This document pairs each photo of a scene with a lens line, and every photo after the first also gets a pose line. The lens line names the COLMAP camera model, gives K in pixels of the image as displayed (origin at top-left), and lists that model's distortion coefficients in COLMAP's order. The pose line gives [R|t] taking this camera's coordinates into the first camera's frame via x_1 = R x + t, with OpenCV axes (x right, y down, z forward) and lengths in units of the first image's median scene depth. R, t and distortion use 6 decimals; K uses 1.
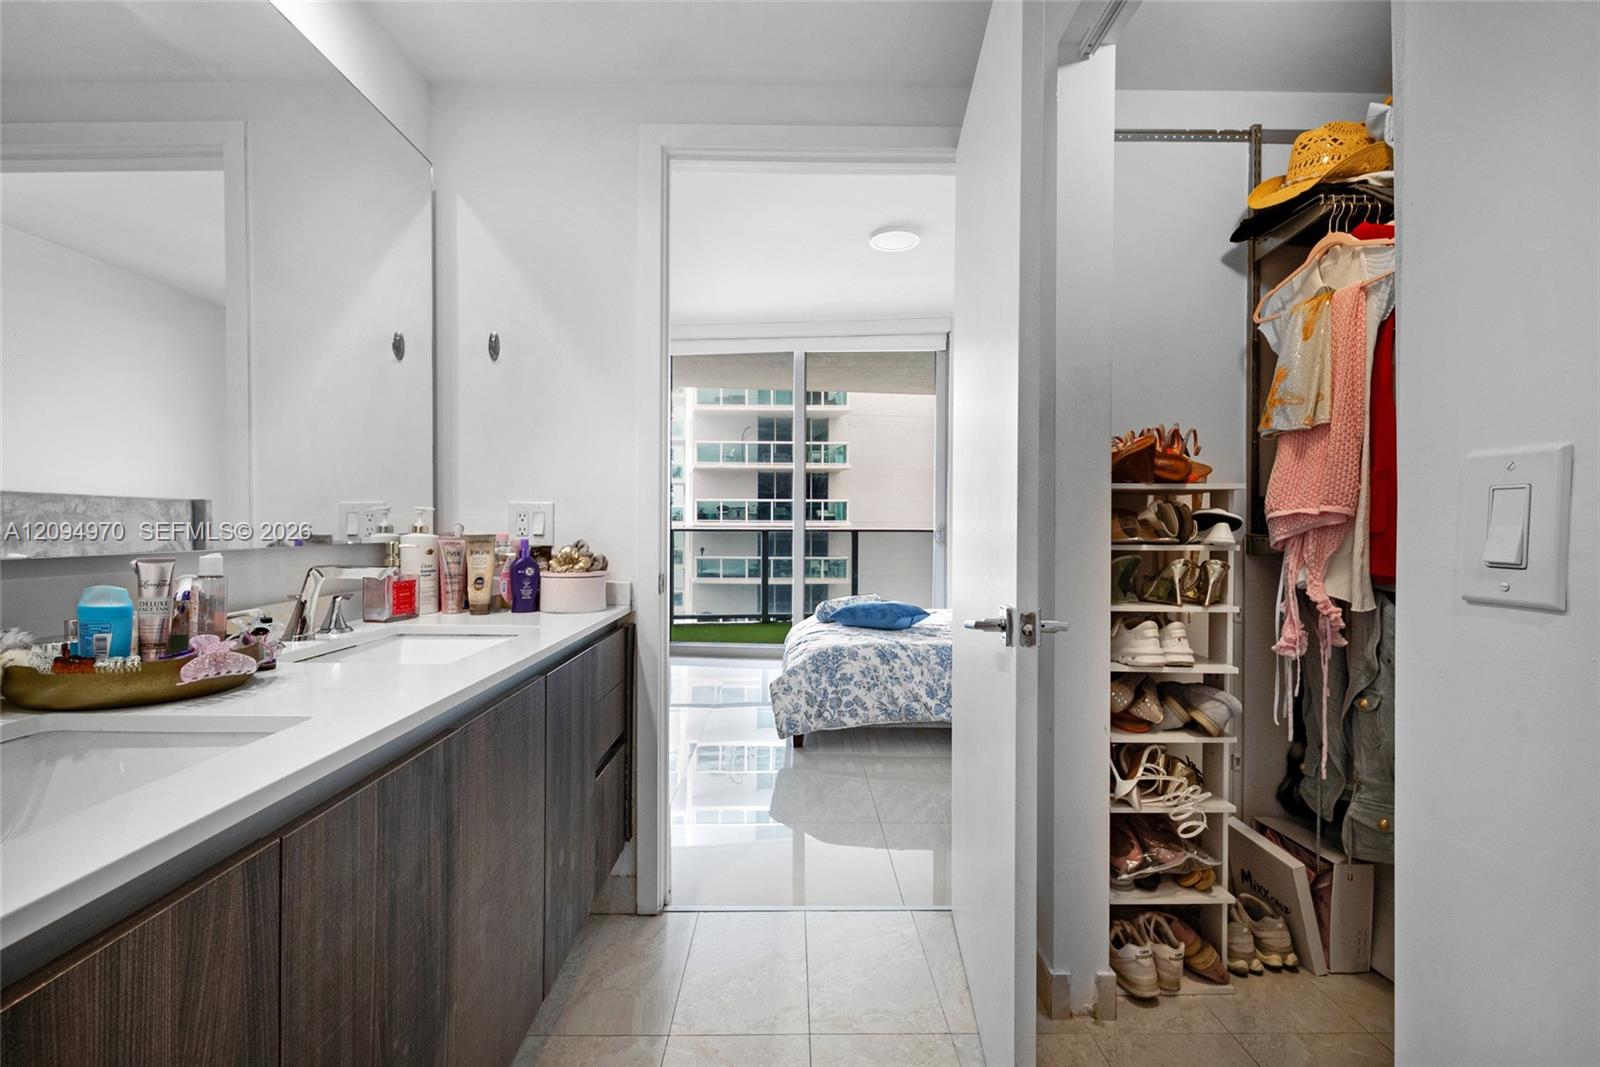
lens RADIAL K [[739.1, 0, 798.7], [0, 739.1, 535.6], [0, 0, 1]] dist [0.004465, 0.000327]
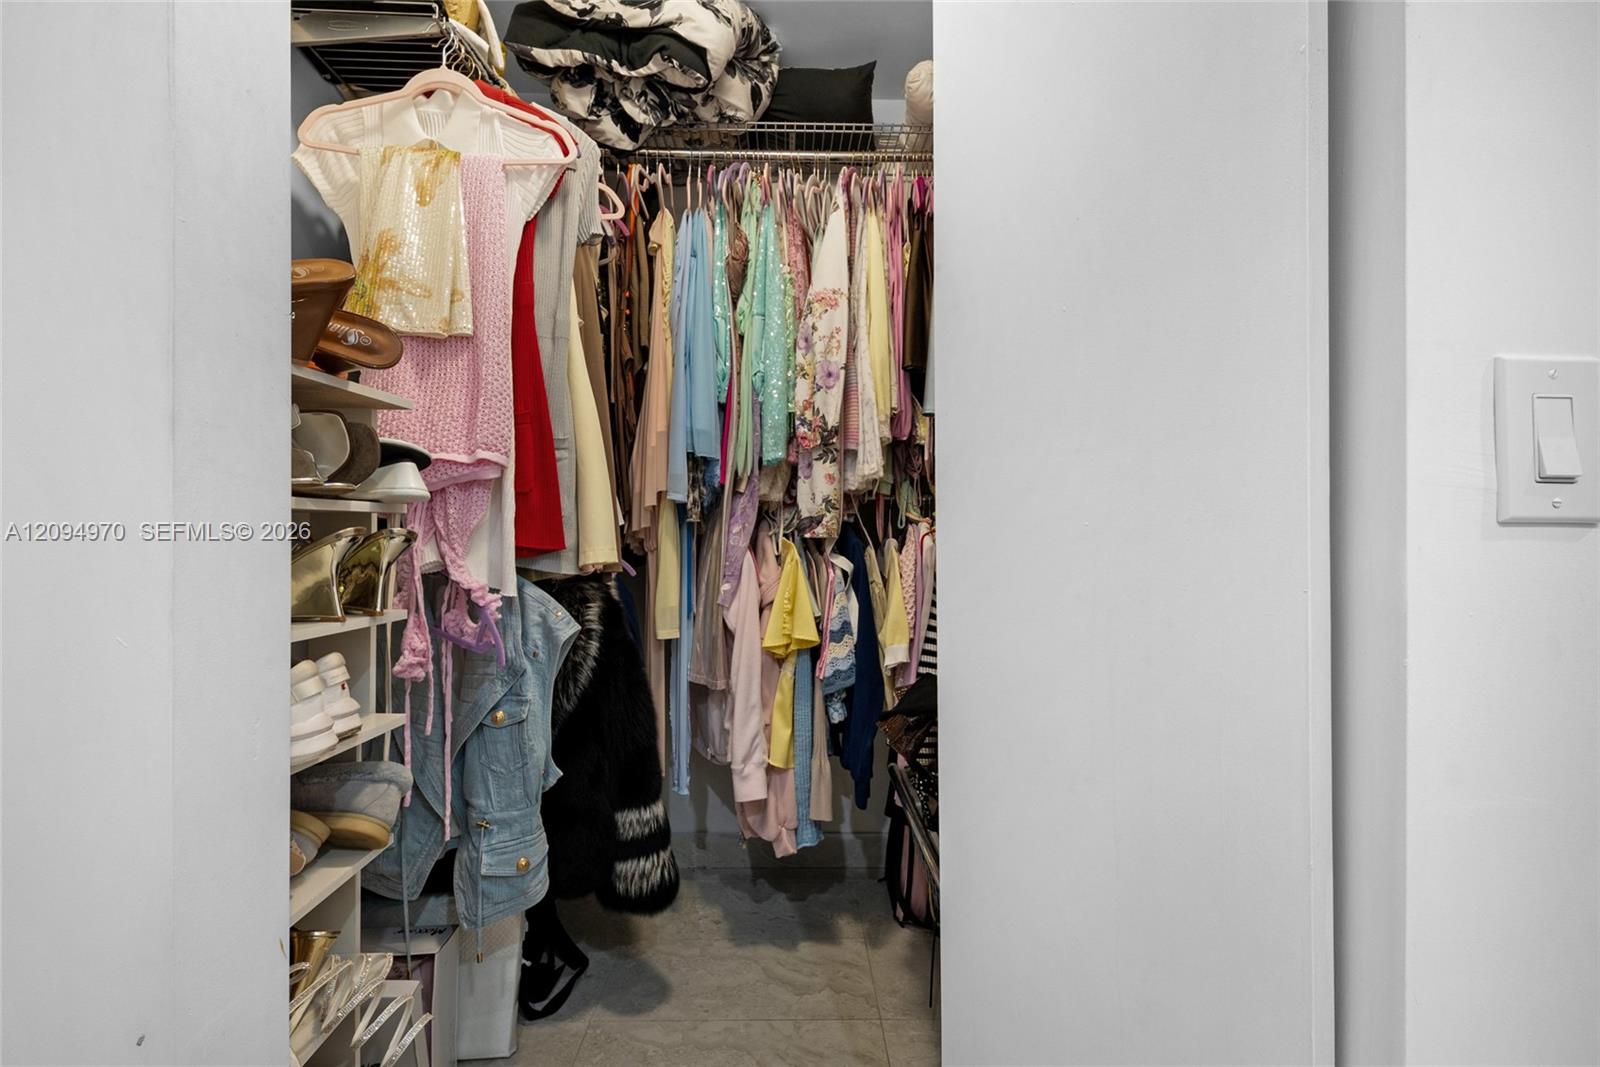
lens RADIAL K [[739.1, 0, 800.0], [0, 739.1, 531.4], [0, 0, 1]] dist [0.004465, 0.000327]
pose [[-0.016905, -0.005698, 0.999841, 0.000985], [0.005507, 0.999968, 0.005792, 0.032869], [-0.999842, 0.005604, -0.016874, 0.692636]]
